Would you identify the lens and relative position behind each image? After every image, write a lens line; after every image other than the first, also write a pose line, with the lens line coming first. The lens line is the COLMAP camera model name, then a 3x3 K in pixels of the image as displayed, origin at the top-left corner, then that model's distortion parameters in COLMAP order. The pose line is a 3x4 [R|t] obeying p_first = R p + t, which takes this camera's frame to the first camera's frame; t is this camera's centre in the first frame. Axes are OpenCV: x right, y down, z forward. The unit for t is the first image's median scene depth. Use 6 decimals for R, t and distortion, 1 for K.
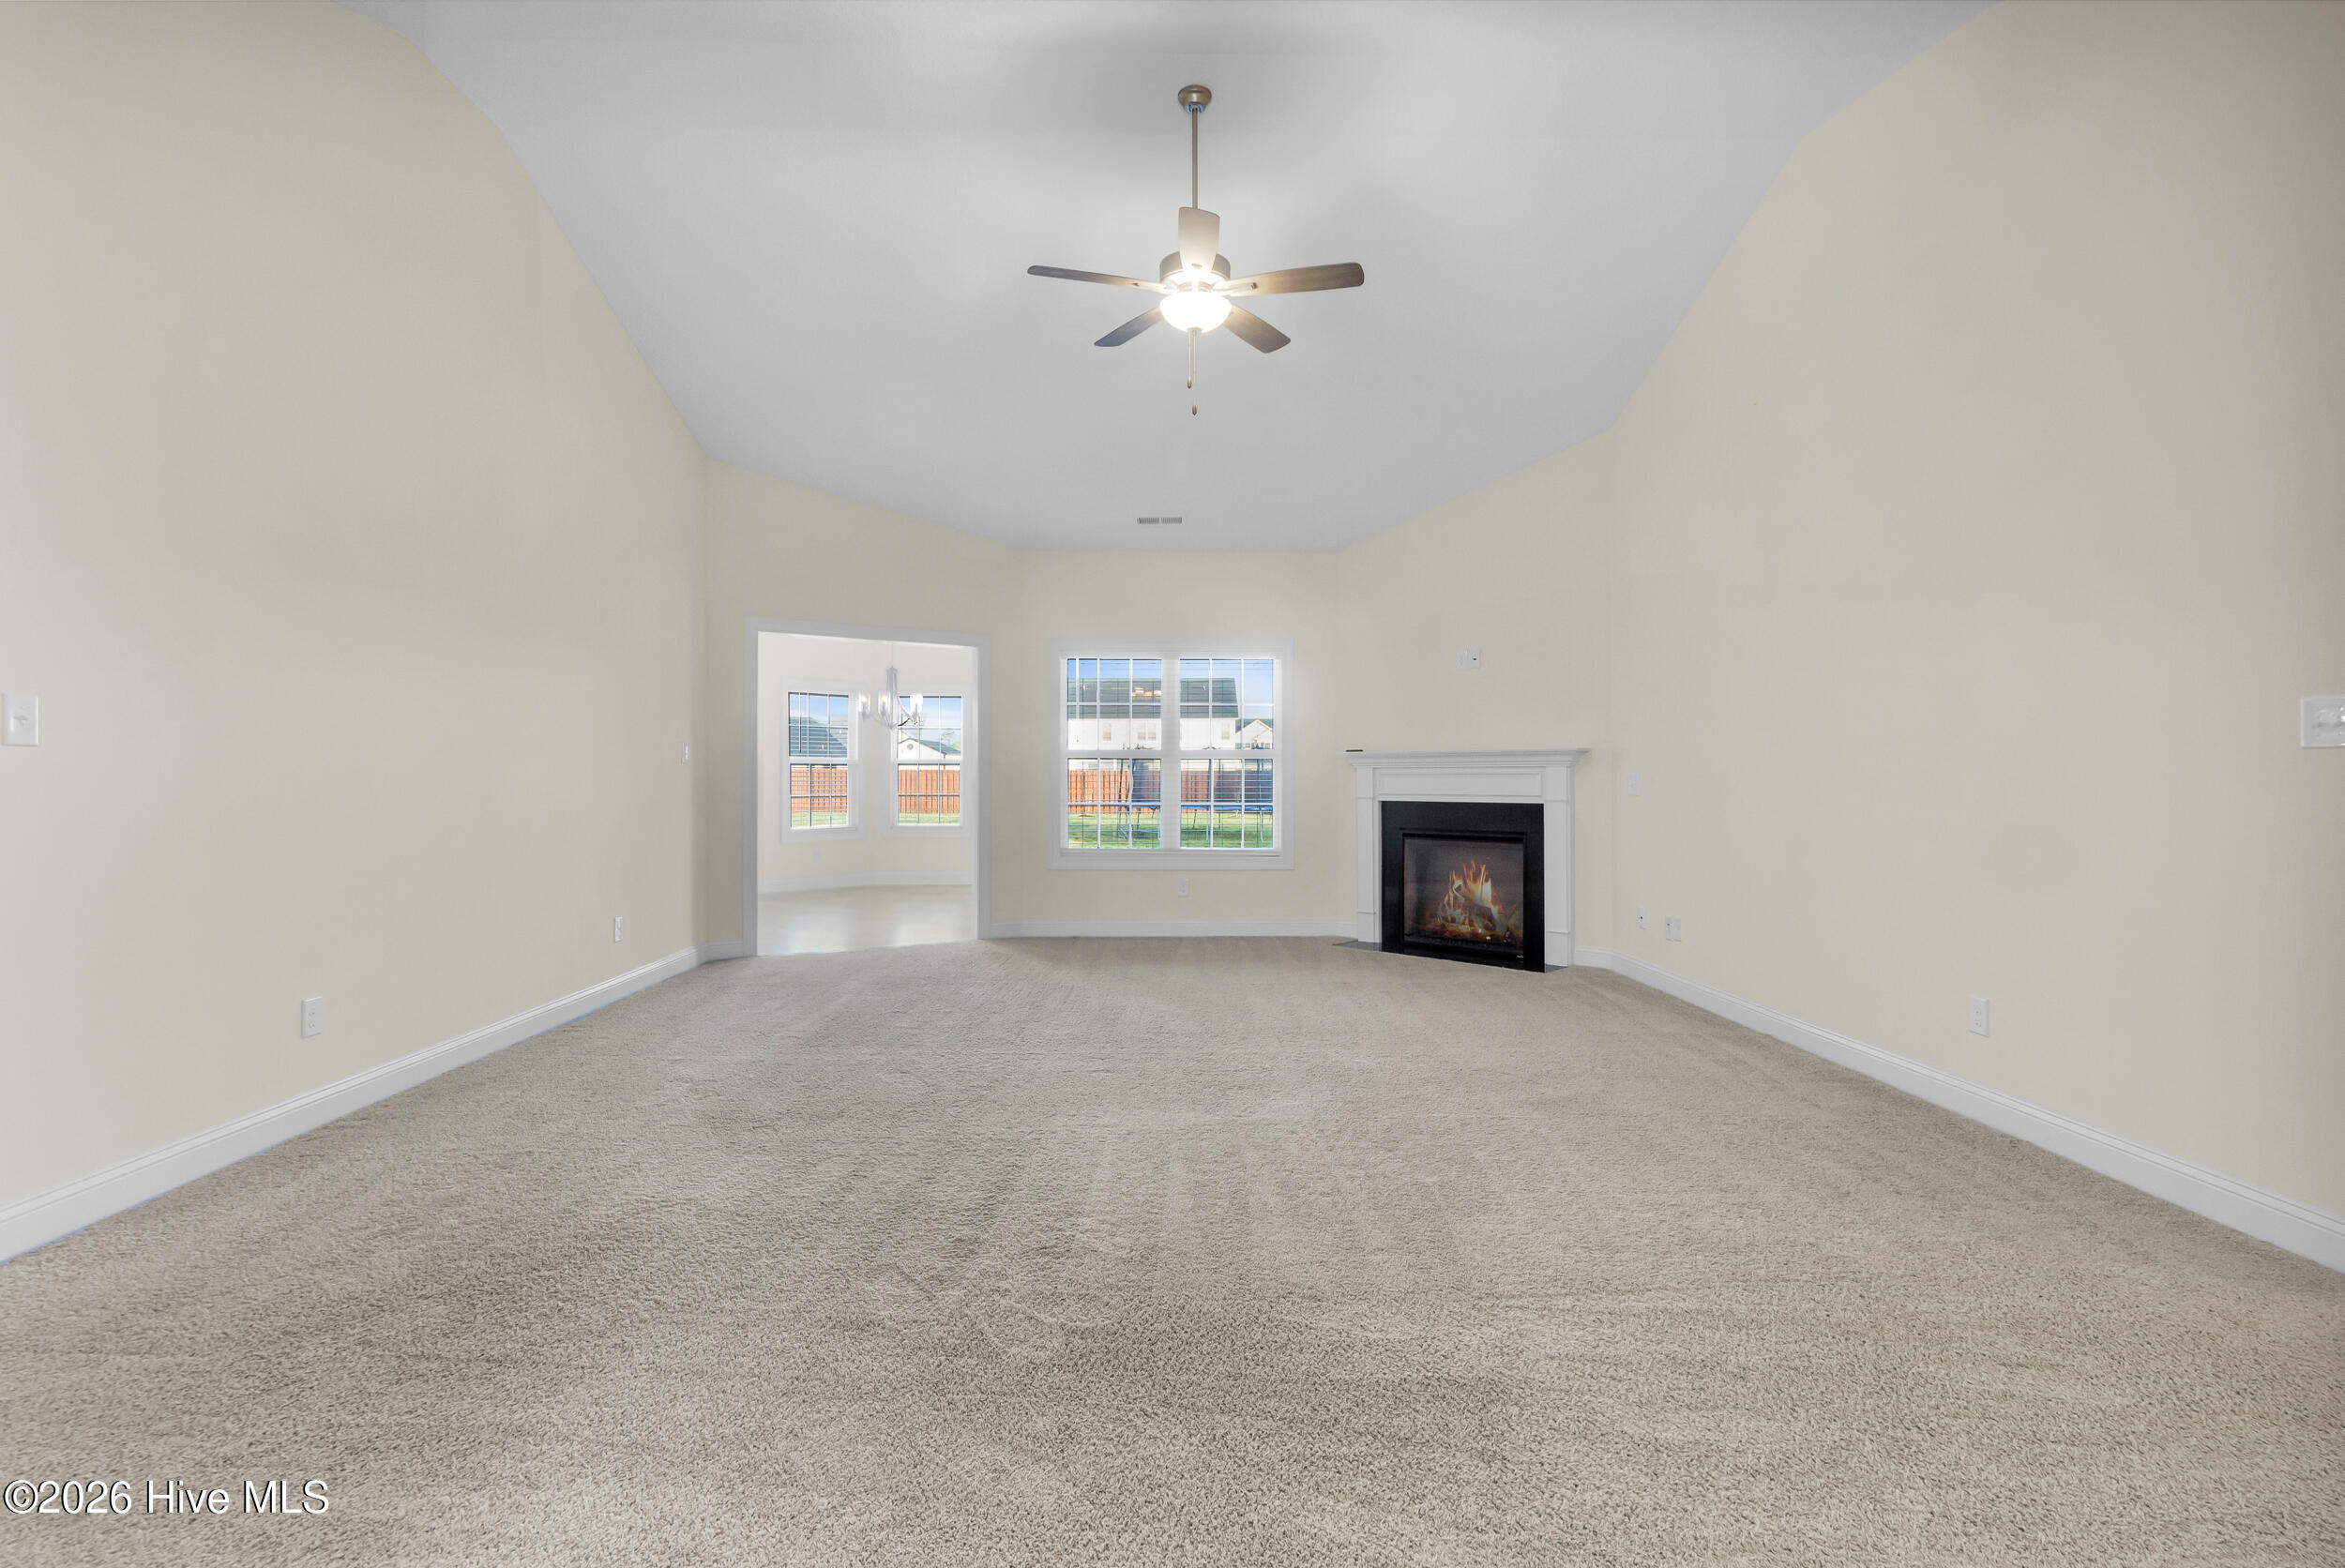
lens RADIAL K [[1100.5, 0, 1173.2], [0, 1100.5, 772.5], [0, 0, 1]] dist [0.004978, 0.000242]
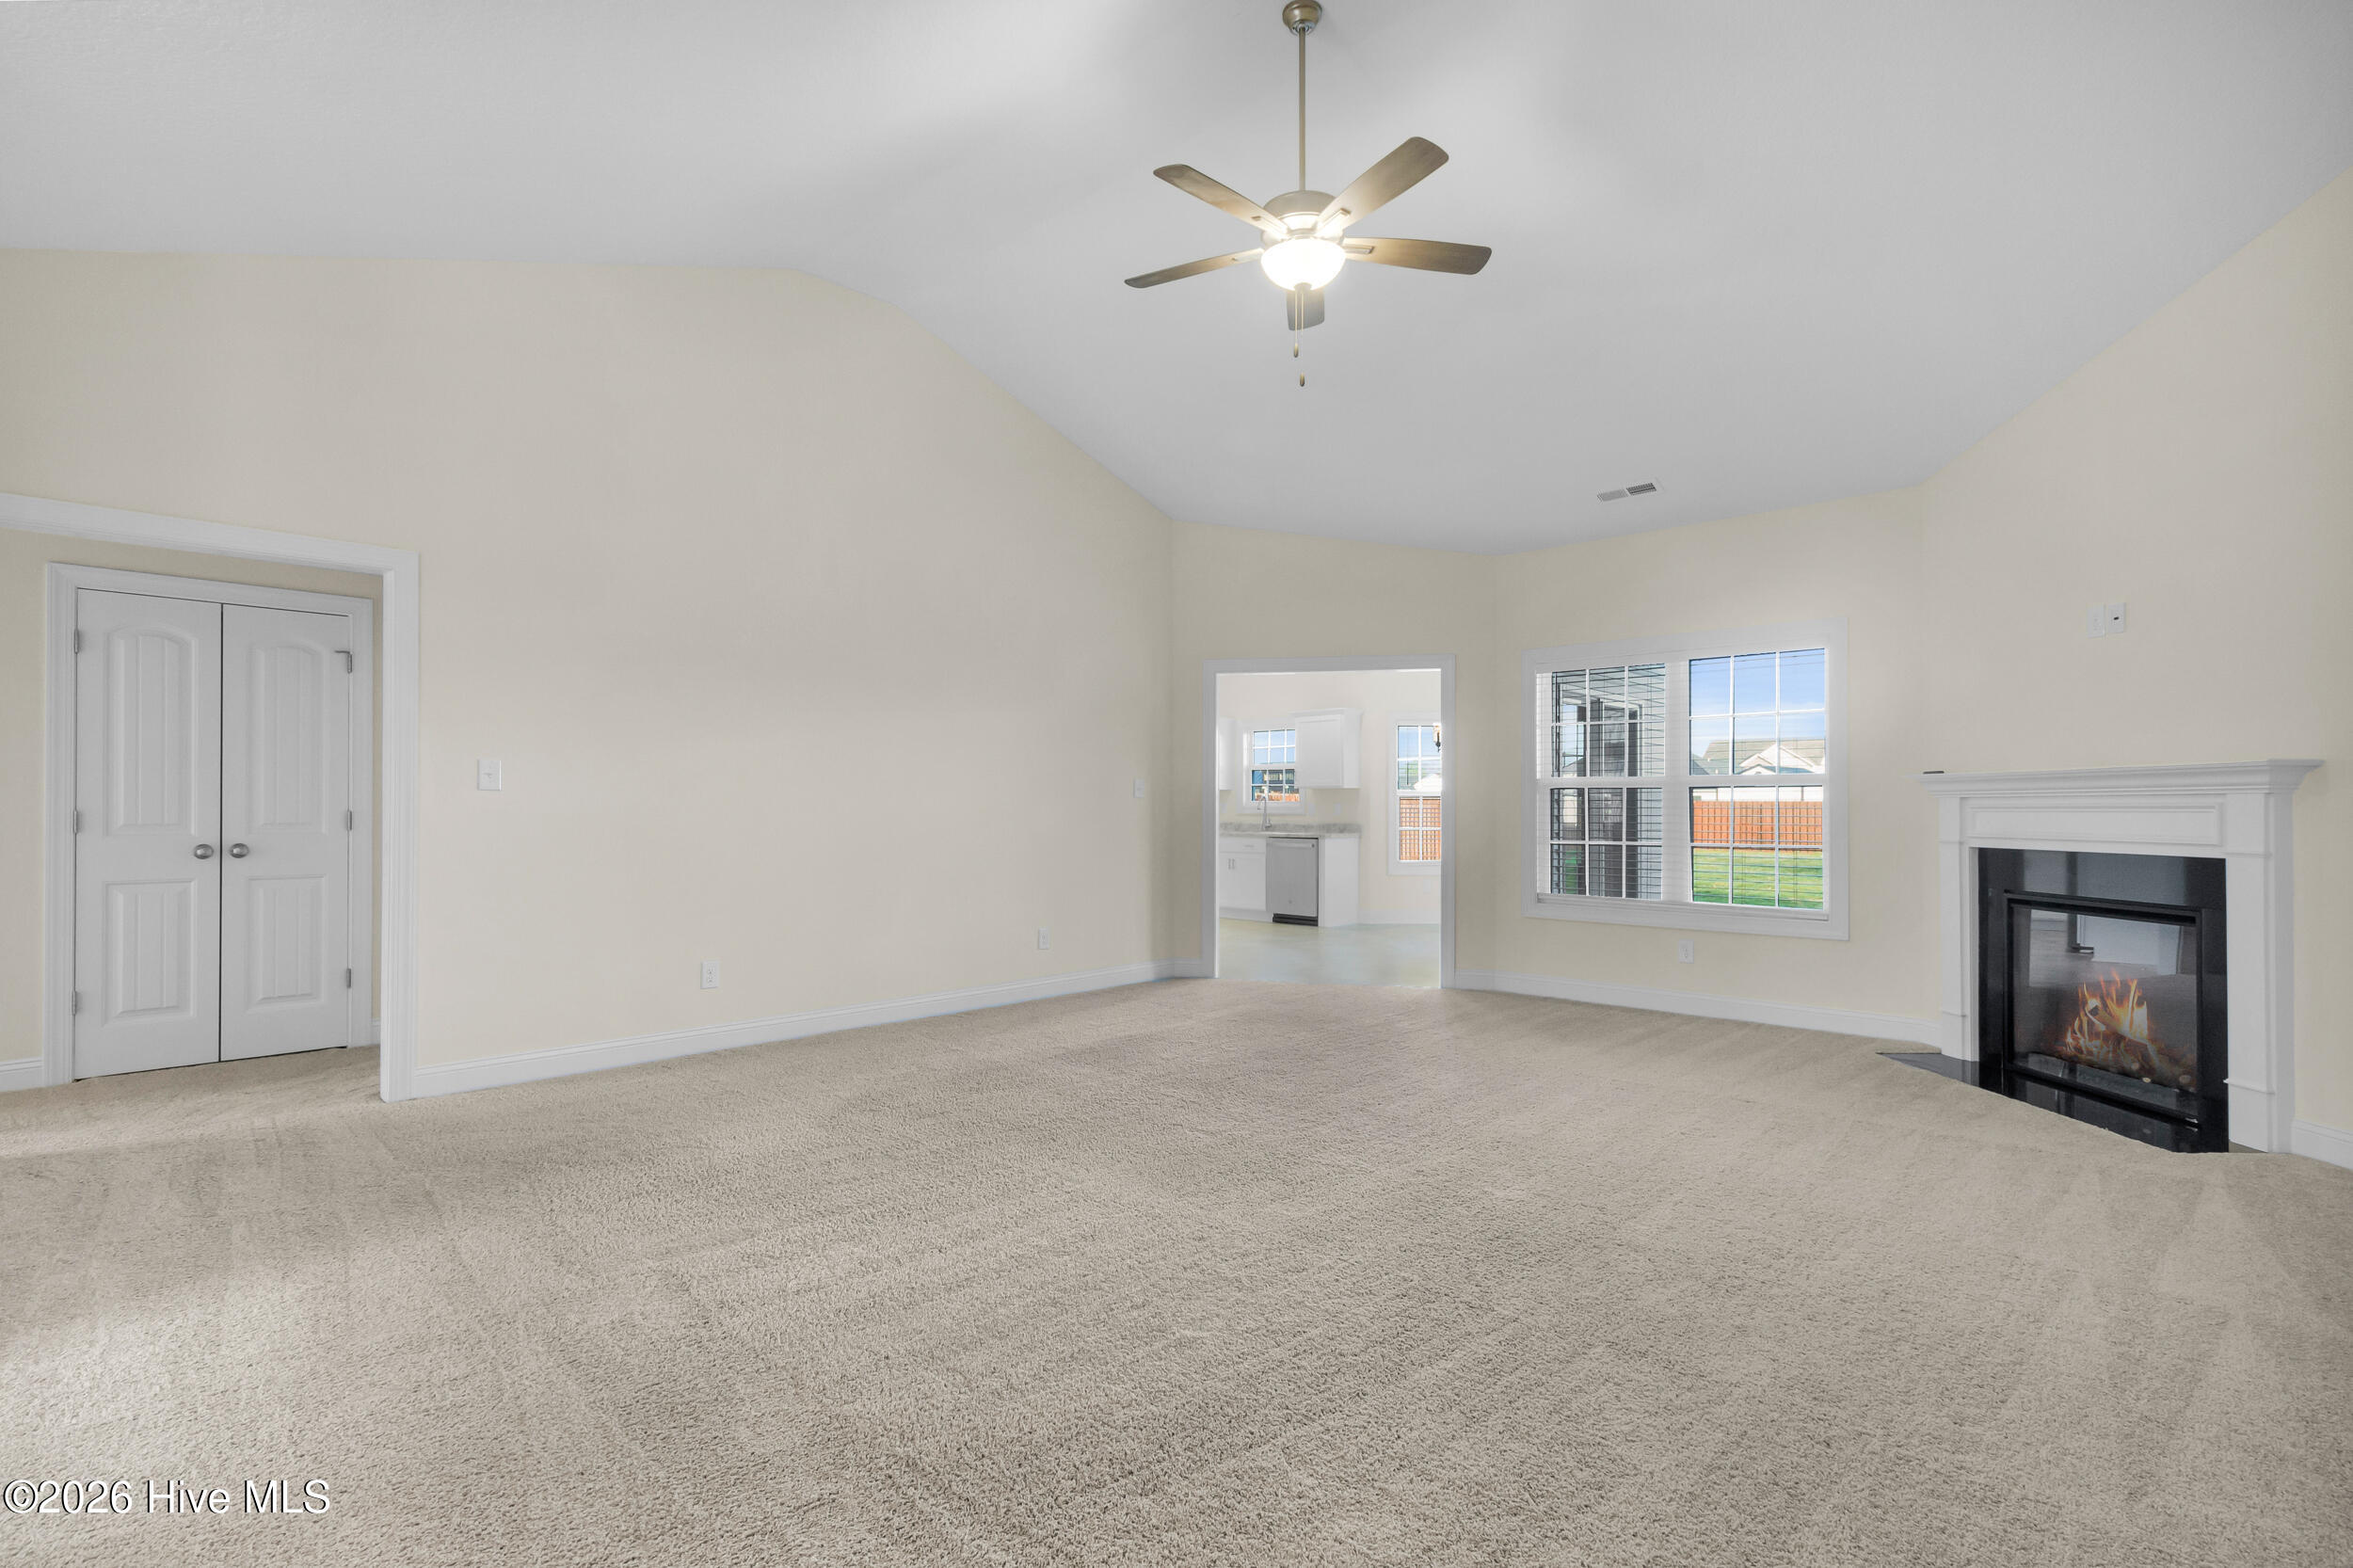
lens RADIAL K [[1115.6, 0, 1163.4], [0, 1115.6, 800.8], [0, 0, 1]] dist [0.008375, 0.000619]
pose [[0.712941, -0.003757, -0.701214, 0.345734], [0.001303, 0.999991, -0.004033, 0.000005], [0.701223, 0.001962, 0.712940, 0.193321]]
